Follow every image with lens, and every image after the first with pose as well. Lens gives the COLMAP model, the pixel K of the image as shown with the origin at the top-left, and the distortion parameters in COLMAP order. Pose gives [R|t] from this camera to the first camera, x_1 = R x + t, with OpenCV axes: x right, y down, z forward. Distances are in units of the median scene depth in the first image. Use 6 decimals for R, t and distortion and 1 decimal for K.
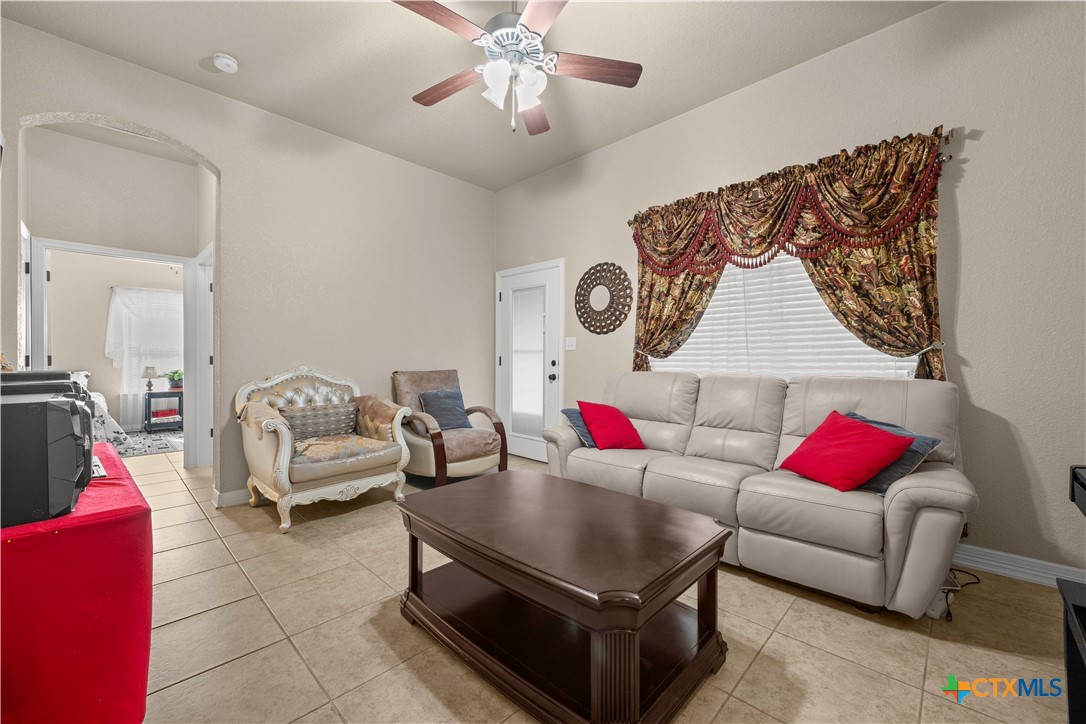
lens RADIAL K [[427.8, 0, 547.9], [0, 427.8, 364.8], [0, 0, 1]] dist [-0.000118, -0.000344]
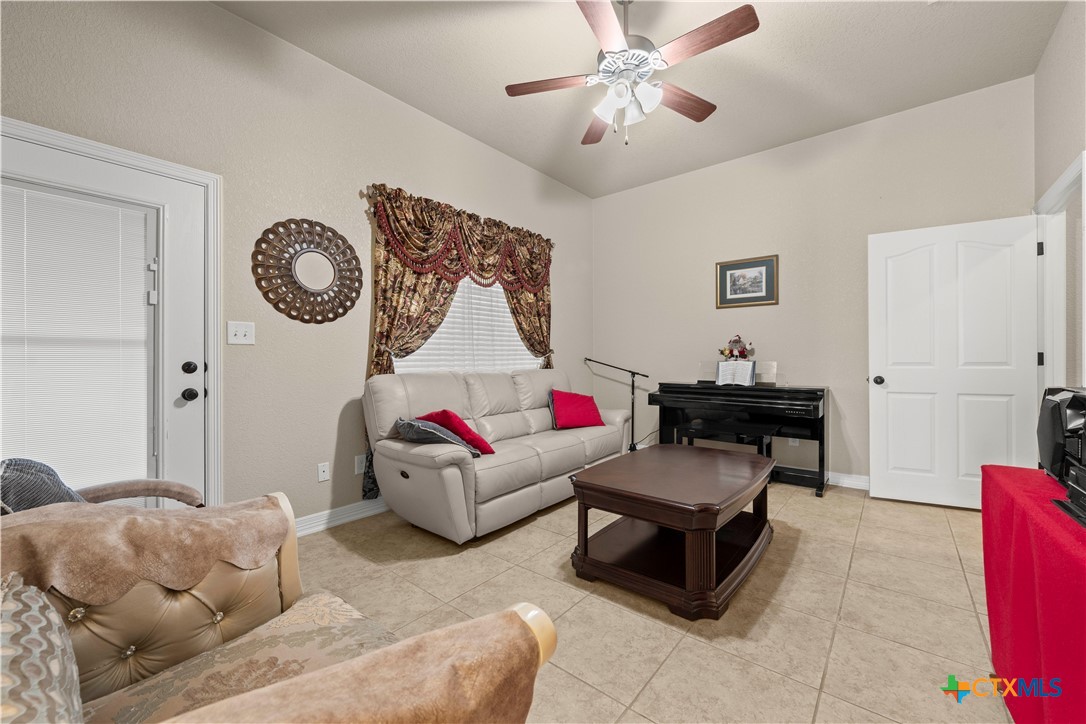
lens RADIAL K [[429.1, 0, 540.3], [0, 429.1, 367.8], [0, 0, 1]] dist [0.001422, 0.000009]
pose [[-0.071392, -0.023001, 0.997183, -0.925484], [0.013849, 0.999615, 0.024048, -0.016959], [-0.997352, 0.015527, -0.071046, 1.060167]]
